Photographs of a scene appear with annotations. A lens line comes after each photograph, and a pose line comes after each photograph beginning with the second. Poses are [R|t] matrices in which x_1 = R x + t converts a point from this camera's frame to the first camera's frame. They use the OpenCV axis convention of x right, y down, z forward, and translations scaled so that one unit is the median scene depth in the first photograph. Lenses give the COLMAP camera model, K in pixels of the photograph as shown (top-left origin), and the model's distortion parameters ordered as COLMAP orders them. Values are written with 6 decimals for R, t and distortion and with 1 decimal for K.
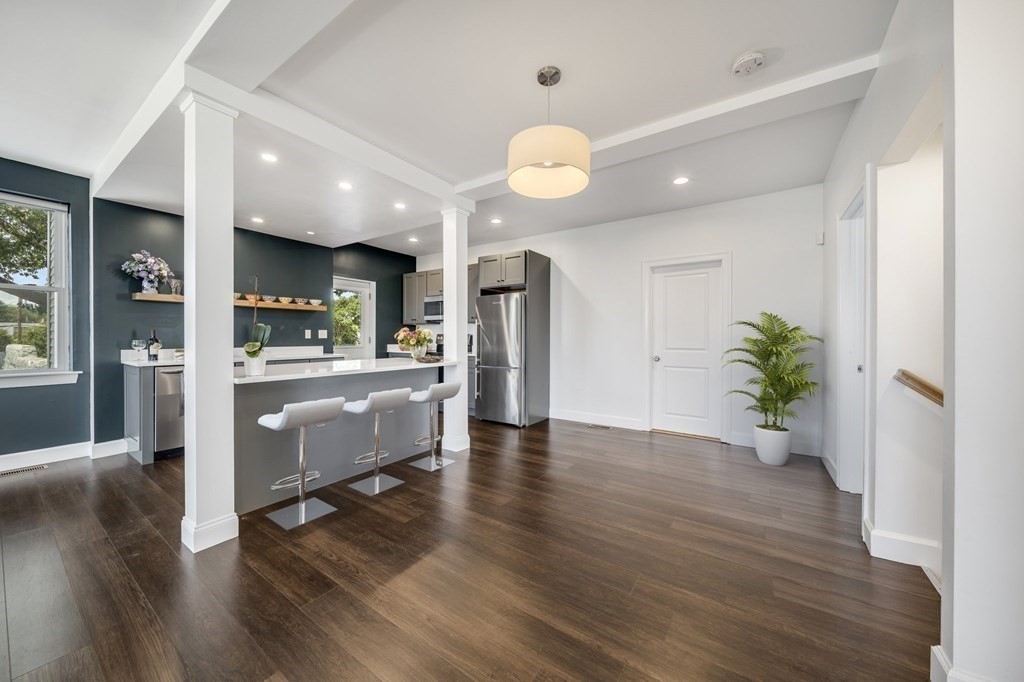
lens RADIAL K [[361.8, 0, 510.6], [0, 361.8, 338.3], [0, 0, 1]] dist [0.001310, -0.004266]
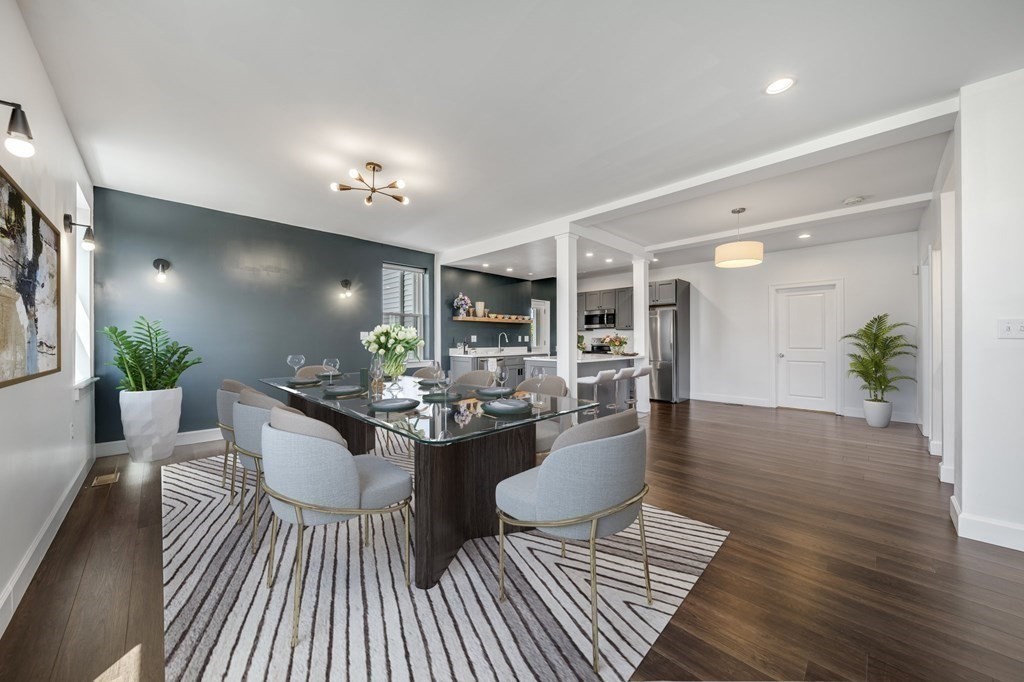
lens RADIAL K [[363.0, 0, 508.3], [0, 363.0, 338.5], [0, 0, 1]] dist [-0.001249, -0.000198]
pose [[0.980657, -0.006283, -0.195634, -0.423525], [0.004414, 0.999940, -0.009987, 0.002629], [0.195685, 0.008930, 0.980626, -0.686257]]
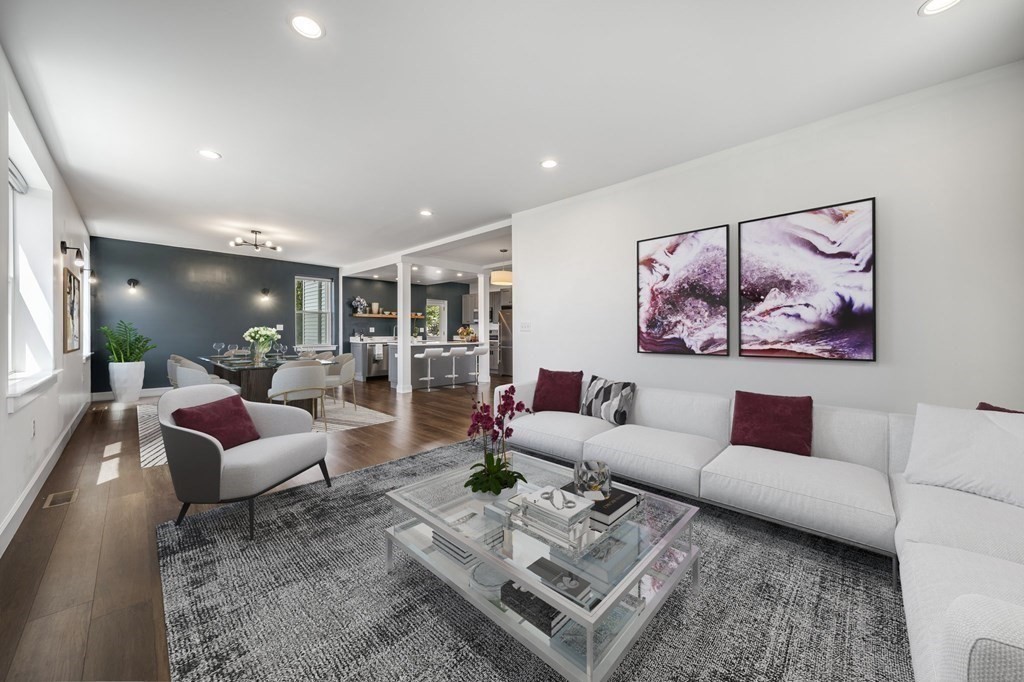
lens RADIAL K [[361.4, 0, 500.8], [0, 361.4, 331.5], [0, 0, 1]] dist [-0.000740, -0.000052]
pose [[0.982121, -0.000665, -0.188251, 0.375968], [0.001684, 0.999985, 0.005256, -0.016195], [0.188245, -0.005479, 0.982107, -1.179839]]
